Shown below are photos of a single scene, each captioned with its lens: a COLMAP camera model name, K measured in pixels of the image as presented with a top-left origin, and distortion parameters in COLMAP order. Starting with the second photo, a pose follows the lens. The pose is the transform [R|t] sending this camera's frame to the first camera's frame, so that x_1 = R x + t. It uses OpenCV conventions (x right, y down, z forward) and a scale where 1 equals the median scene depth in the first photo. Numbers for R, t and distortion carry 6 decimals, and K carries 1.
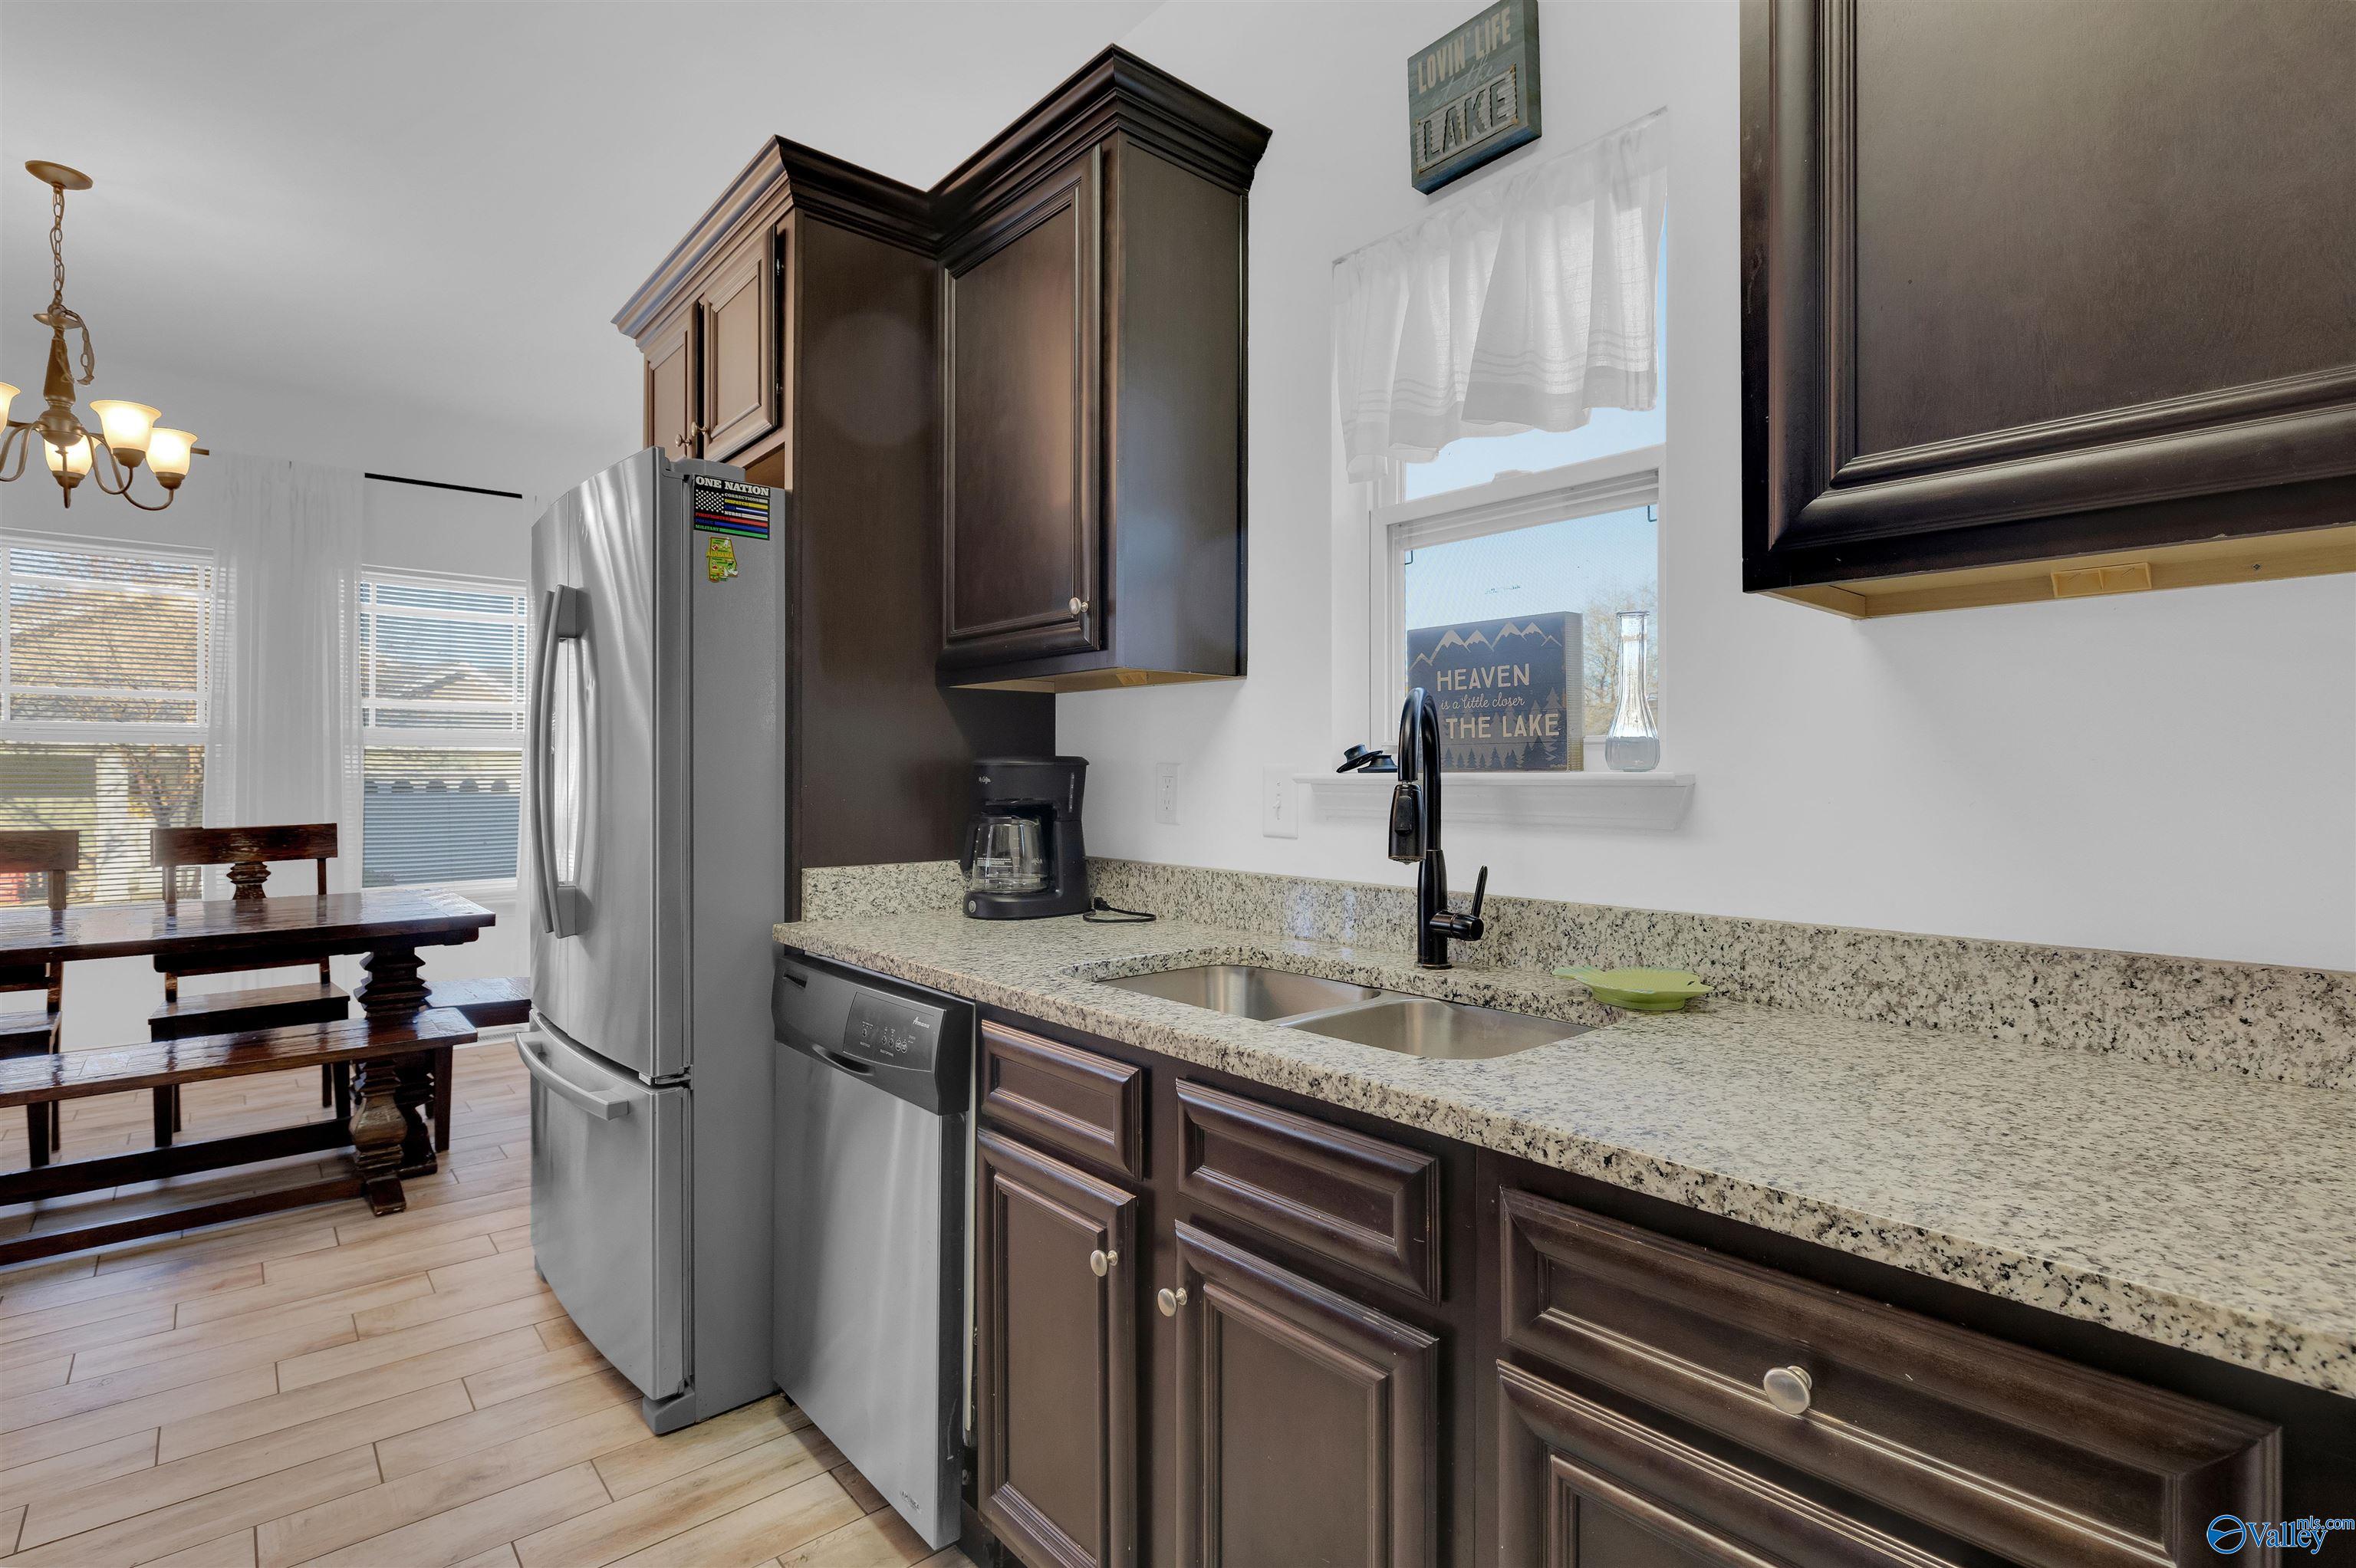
lens RADIAL K [[1100.8, 0, 1183.8], [0, 1100.8, 772.2], [0, 0, 1]] dist [-0.008435, 0.002632]
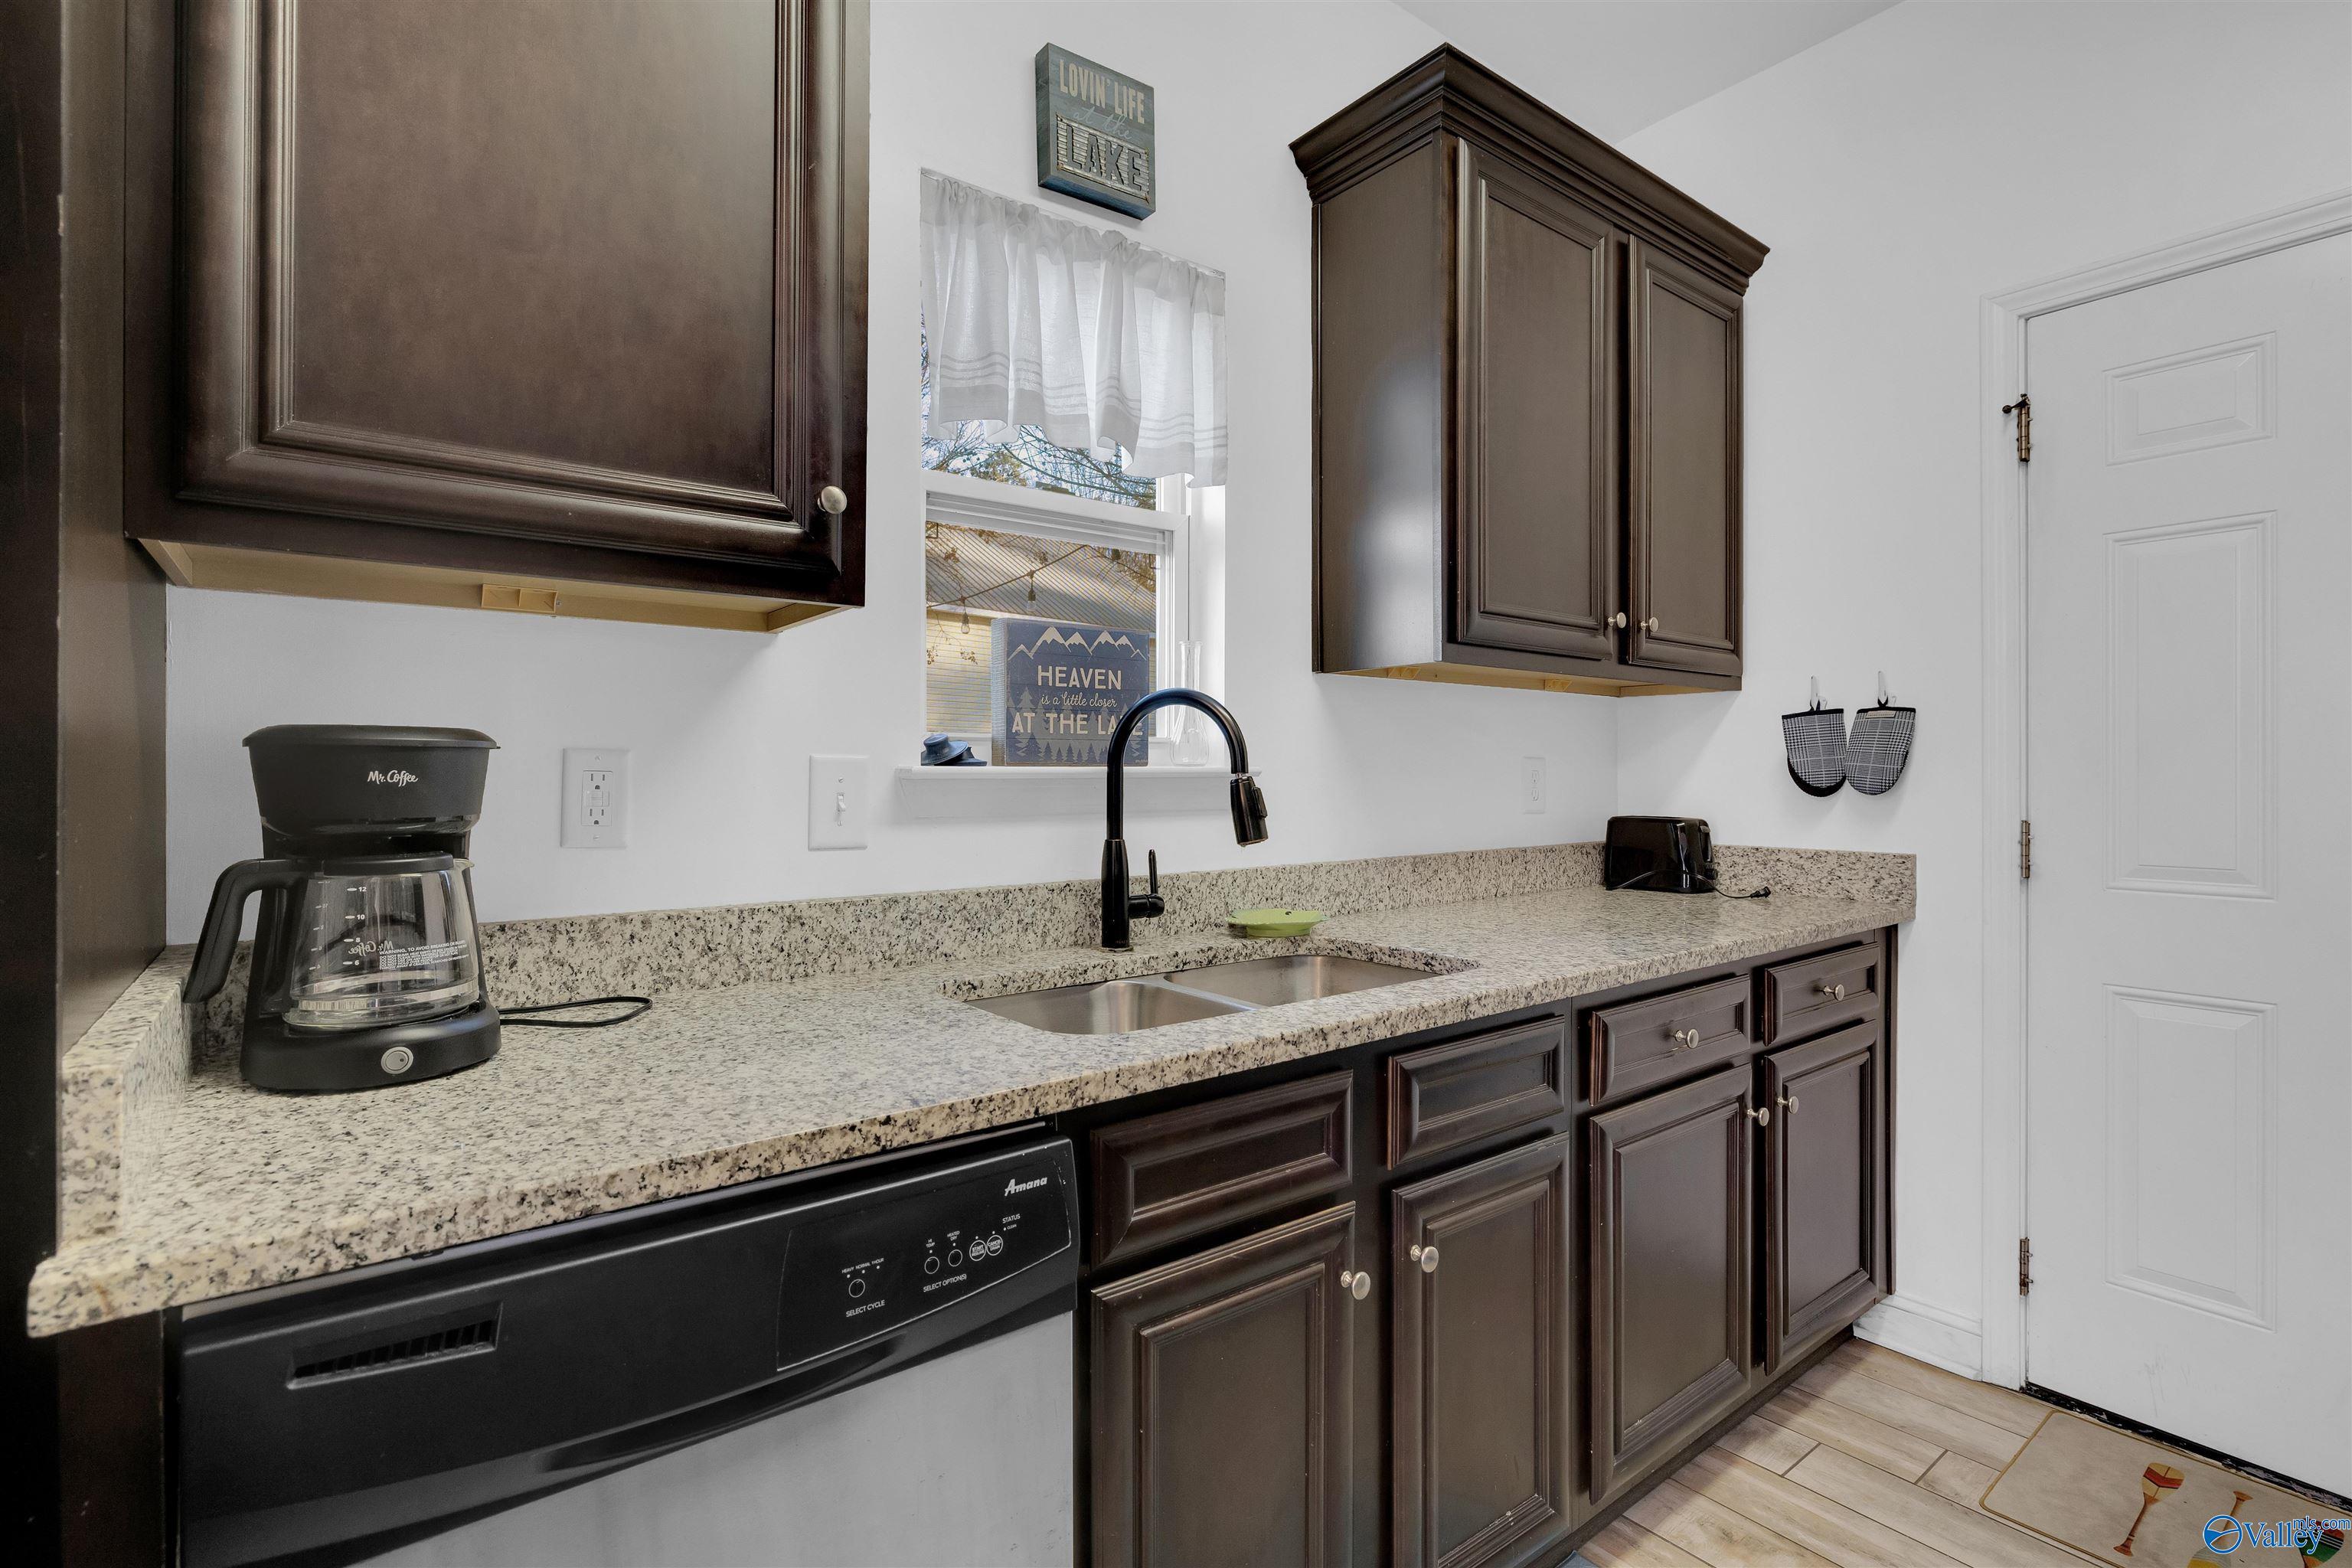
lens RADIAL K [[1099.0, 0, 1155.0], [0, 1099.0, 772.2], [0, 0, 1]] dist [-0.008435, 0.002632]
pose [[0.073997, 0.000154, 0.997258, -0.812952], [-0.002033, 0.999998, -0.000004, 0.005833], [-0.997256, -0.002027, 0.073997, 0.876097]]
